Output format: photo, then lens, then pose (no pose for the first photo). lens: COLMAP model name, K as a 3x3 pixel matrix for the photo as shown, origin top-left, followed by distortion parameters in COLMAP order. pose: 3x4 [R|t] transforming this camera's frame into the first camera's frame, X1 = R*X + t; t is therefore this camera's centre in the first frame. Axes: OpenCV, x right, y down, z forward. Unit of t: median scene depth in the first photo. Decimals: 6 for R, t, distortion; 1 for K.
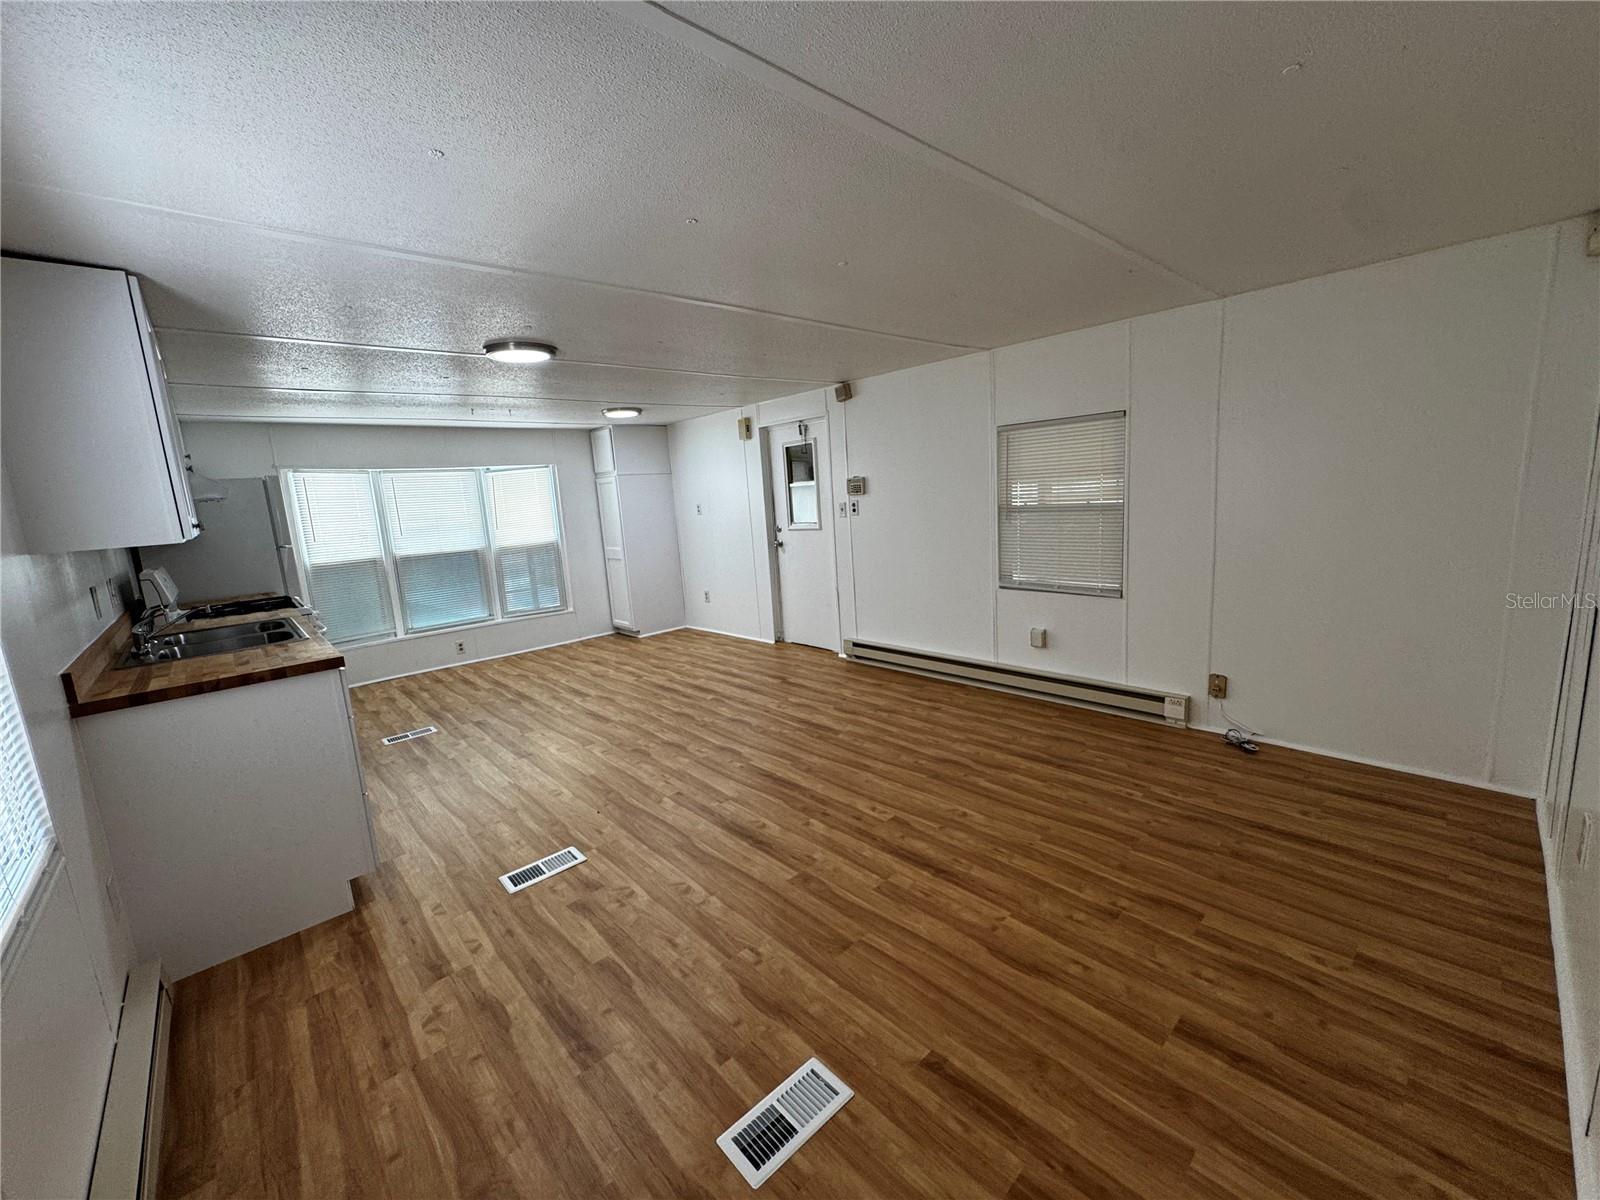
lens RADIAL K [[640.8, 0, 803.4], [0, 640.8, 593.8], [0, 0, 1]] dist [-0.002182, 0.000189]
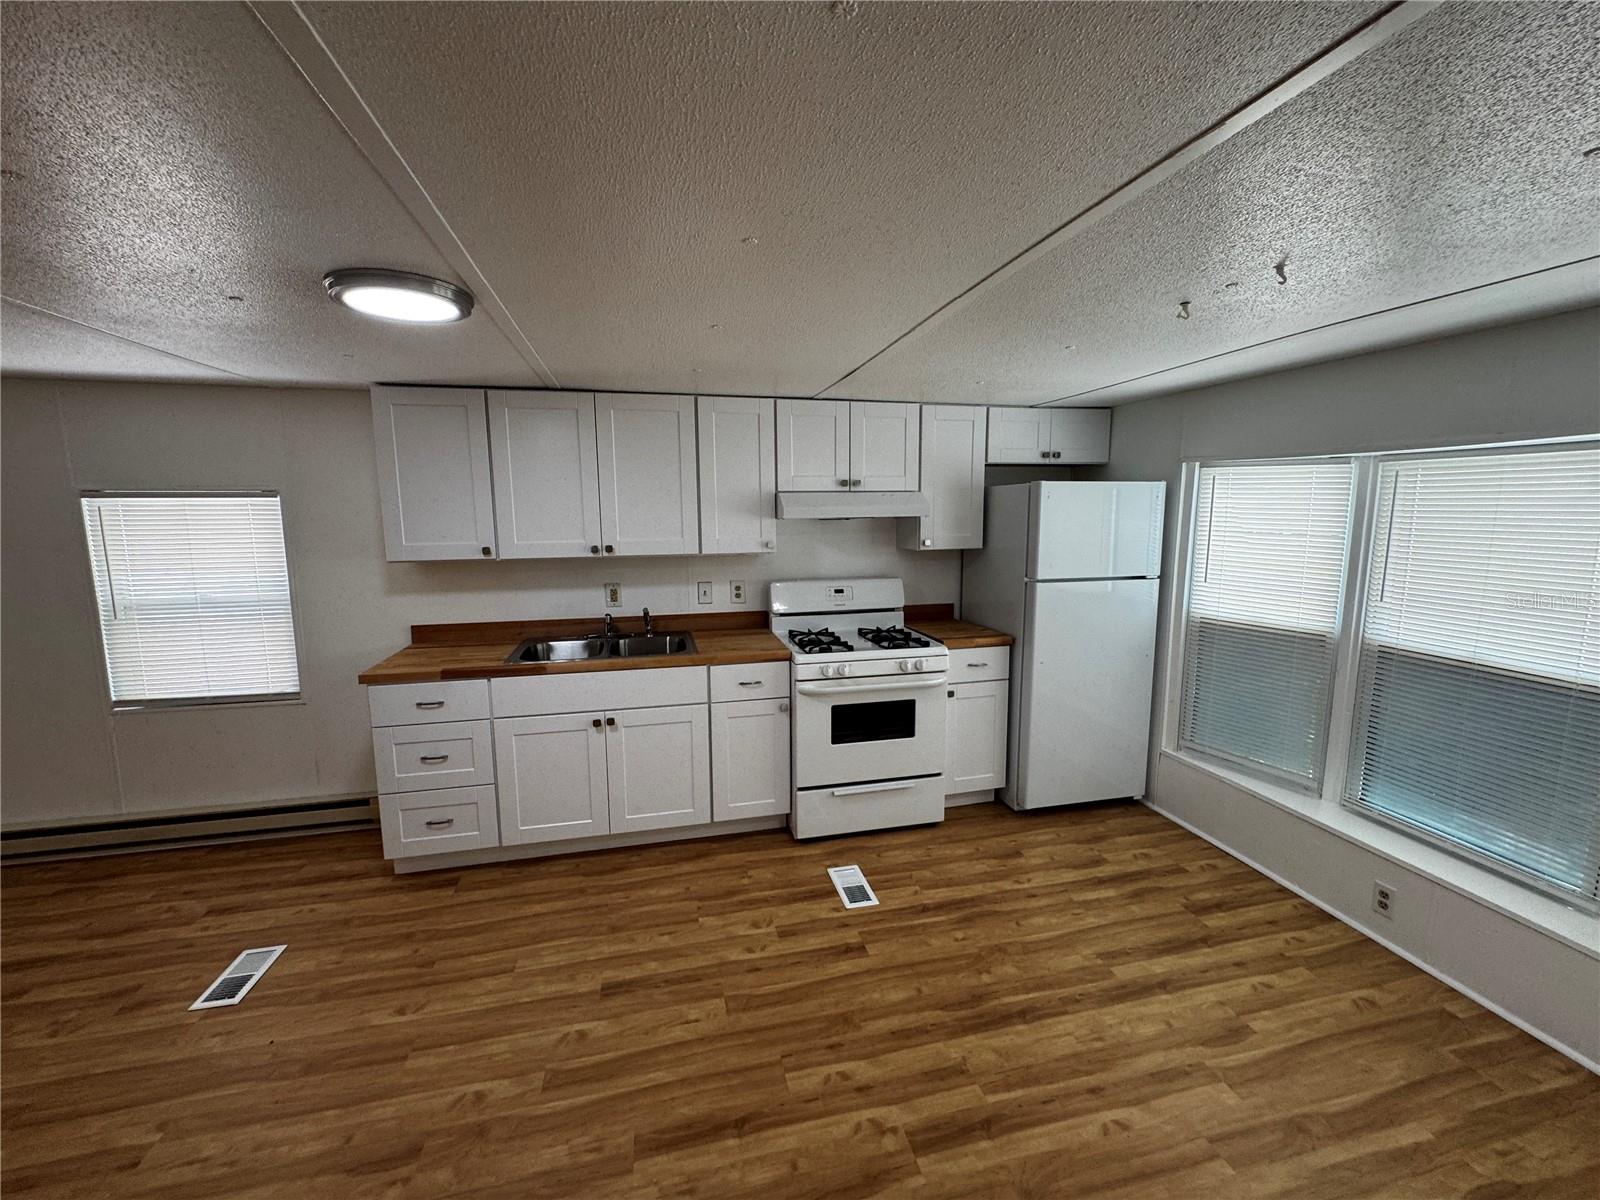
lens RADIAL K [[640.8, 0, 796.1], [0, 640.8, 596.0], [0, 0, 1]] dist [-0.002182, 0.000189]
pose [[-0.491039, 0.182316, -0.851846, -0.079316], [-0.105148, 0.958301, 0.265712, -0.244919], [0.864769, 0.220045, -0.451393, 1.227123]]
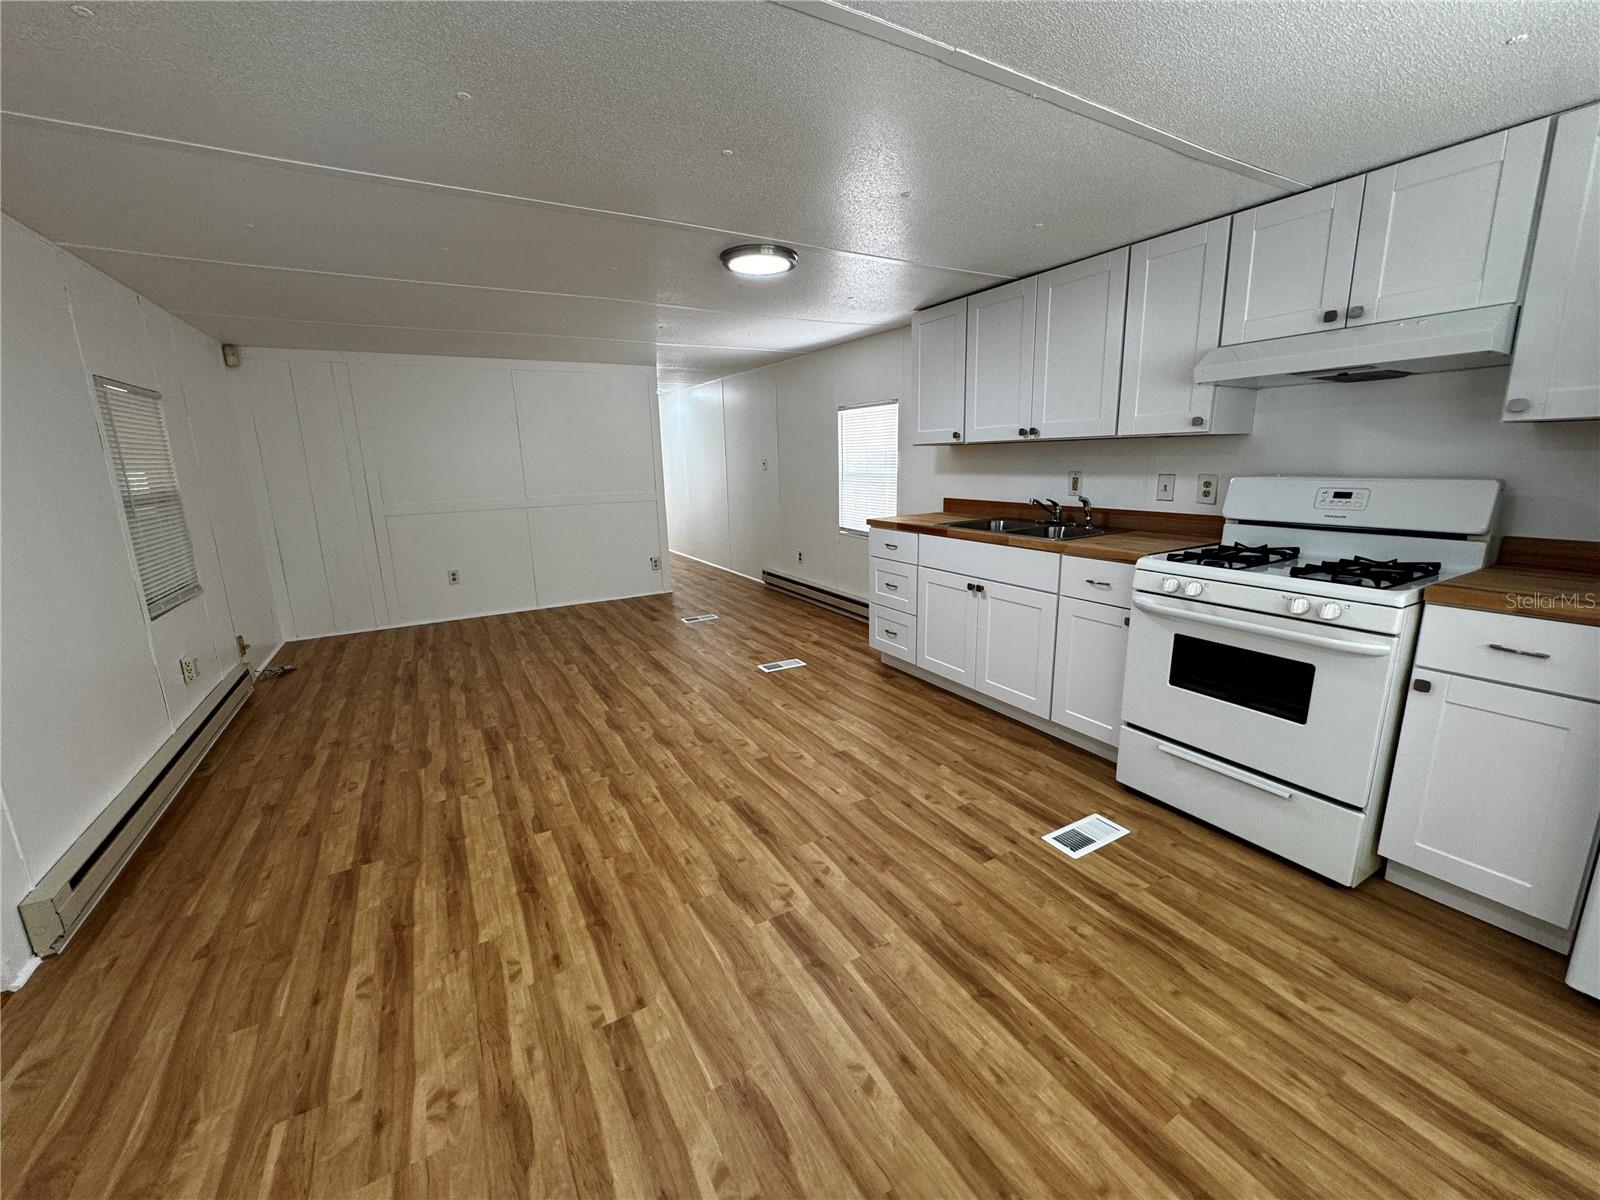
lens RADIAL K [[640.8, 0, 801.3], [0, 640.8, 595.4], [0, 0, 1]] dist [-0.002182, 0.000189]
pose [[-0.971304, 0.036605, 0.235007, -0.534309], [0.120003, 0.928520, 0.351355, -0.195115], [-0.205347, 0.369474, -0.906268, 1.522253]]
